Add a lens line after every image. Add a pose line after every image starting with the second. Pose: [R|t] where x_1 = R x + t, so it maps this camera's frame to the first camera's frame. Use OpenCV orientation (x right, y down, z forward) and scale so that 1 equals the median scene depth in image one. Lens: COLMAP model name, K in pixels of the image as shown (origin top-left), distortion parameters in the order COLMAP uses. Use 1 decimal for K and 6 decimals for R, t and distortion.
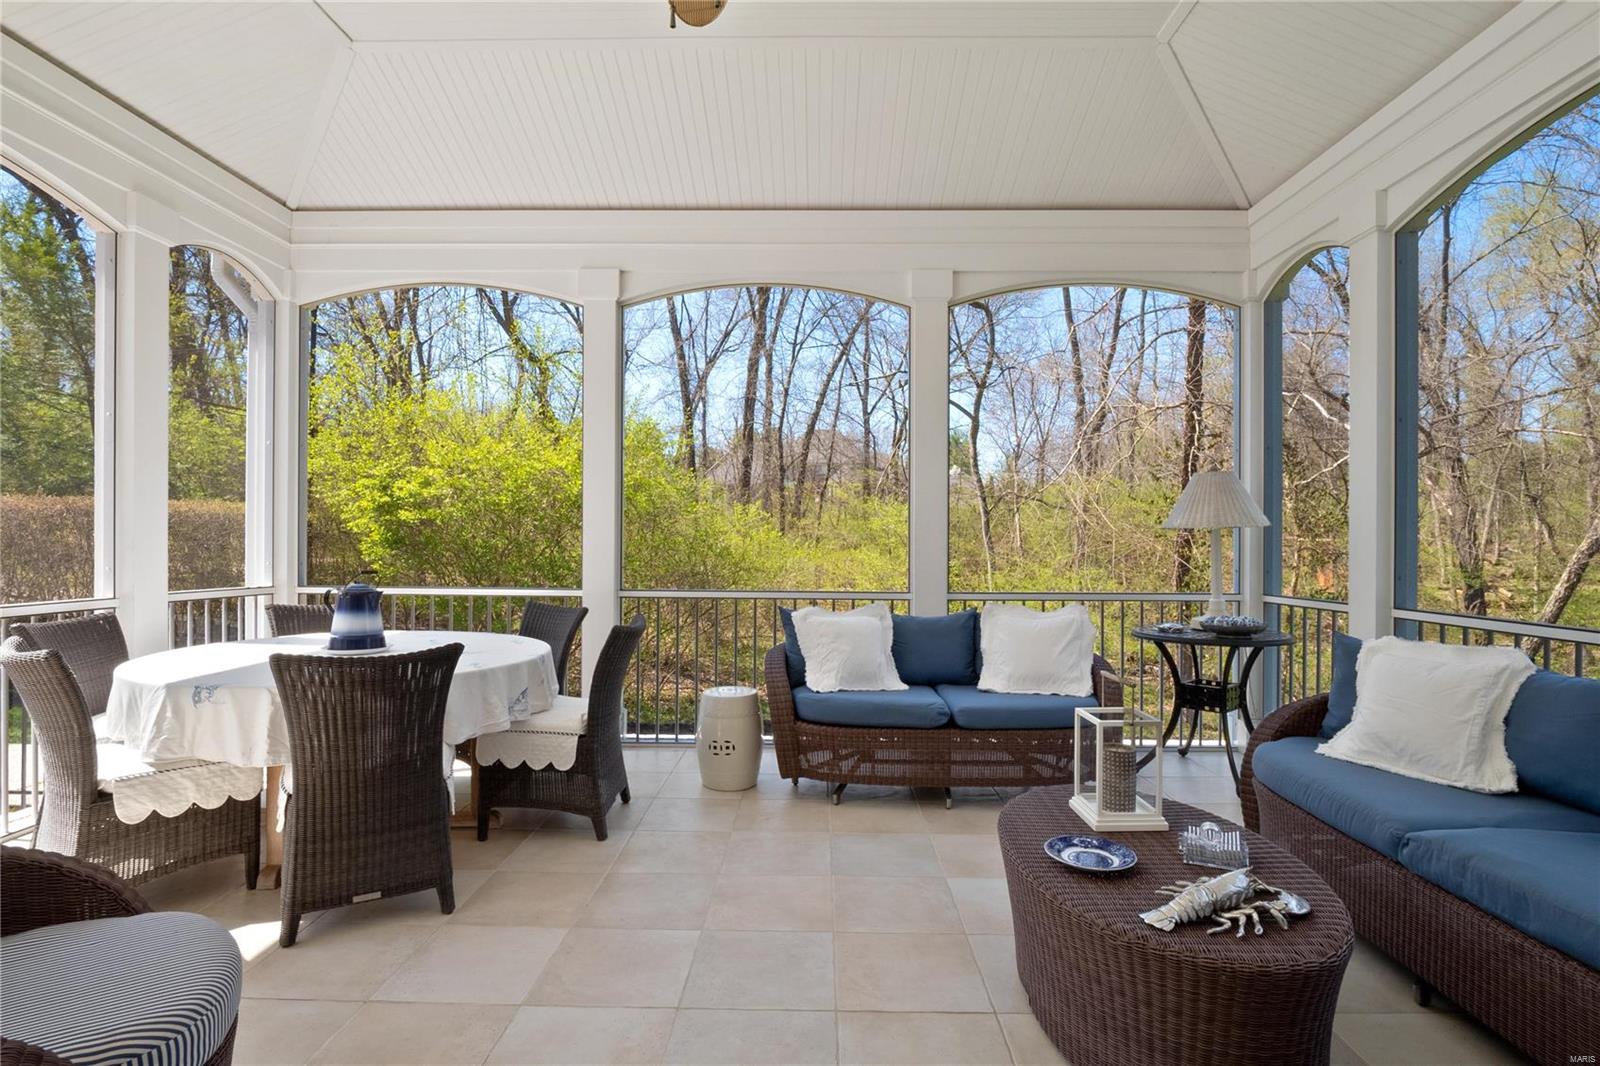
lens RADIAL K [[762.9, 0, 808.6], [0, 762.9, 546.4], [0, 0, 1]] dist [-0.015193, -0.001567]
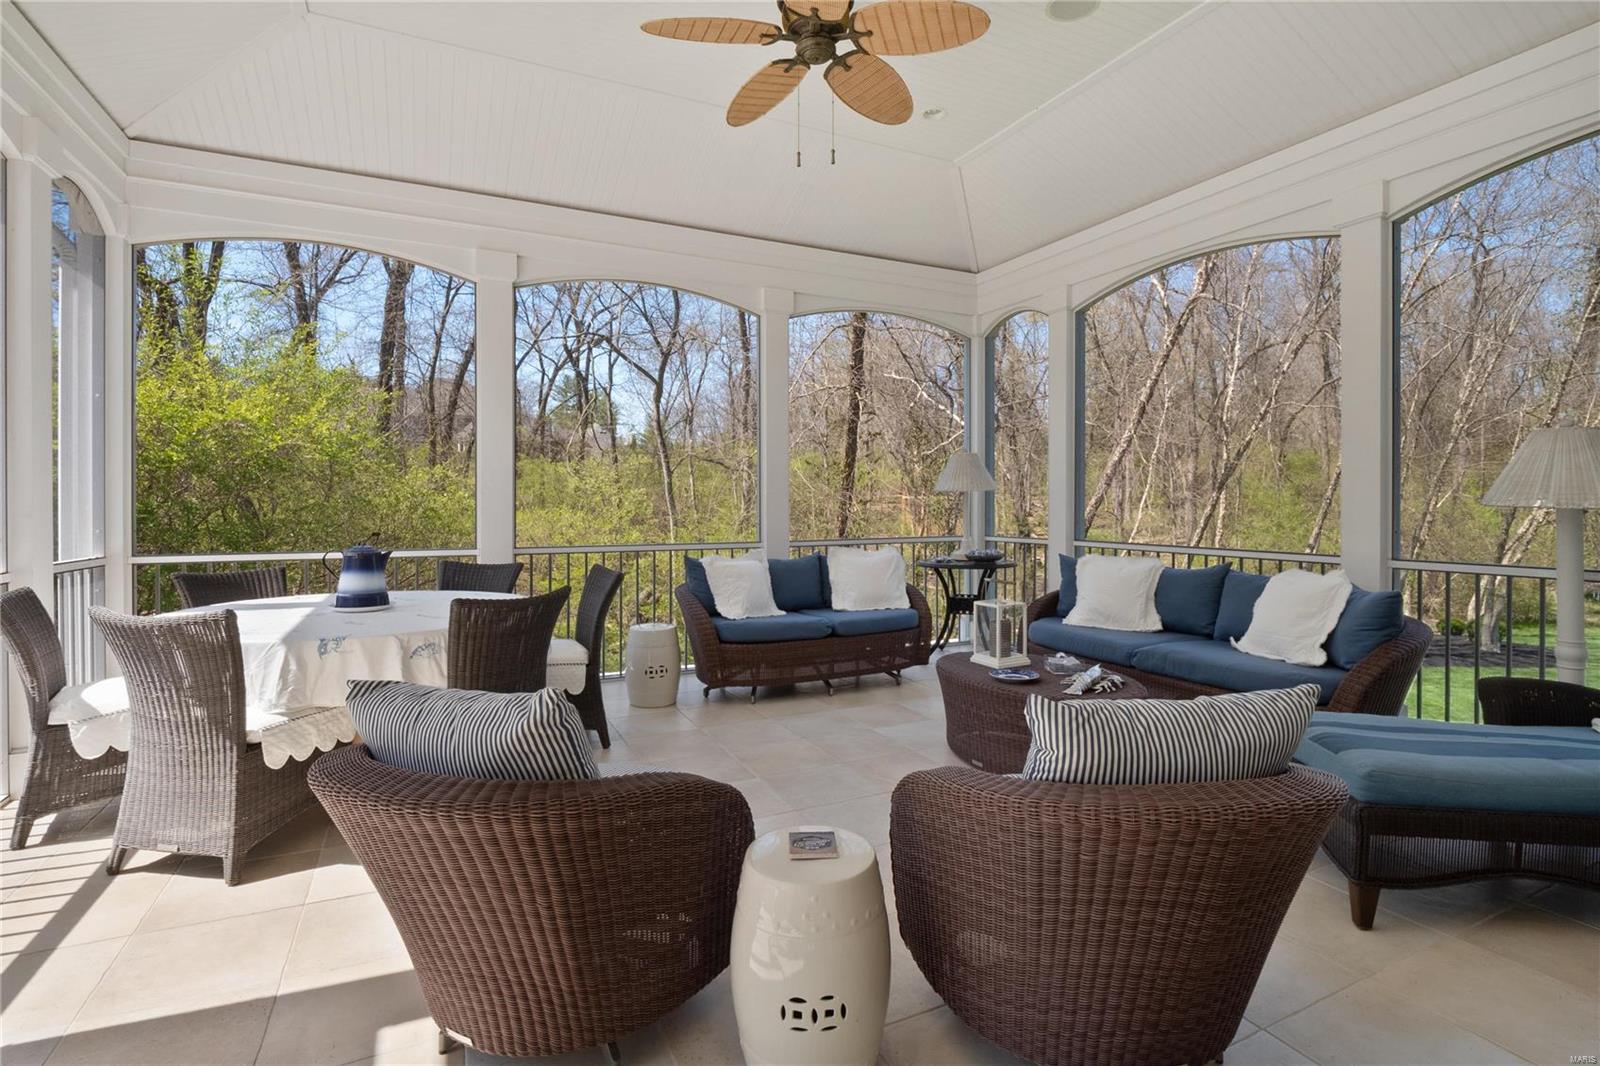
lens RADIAL K [[762.9, 0, 809.3], [0, 762.9, 503.3], [0, 0, 1]] dist [-0.015193, -0.001567]
pose [[0.891507, -0.007985, 0.452936, -0.437800], [0.008890, 0.999960, 0.000131, -0.003065], [-0.452919, 0.003910, 0.891543, -0.193073]]
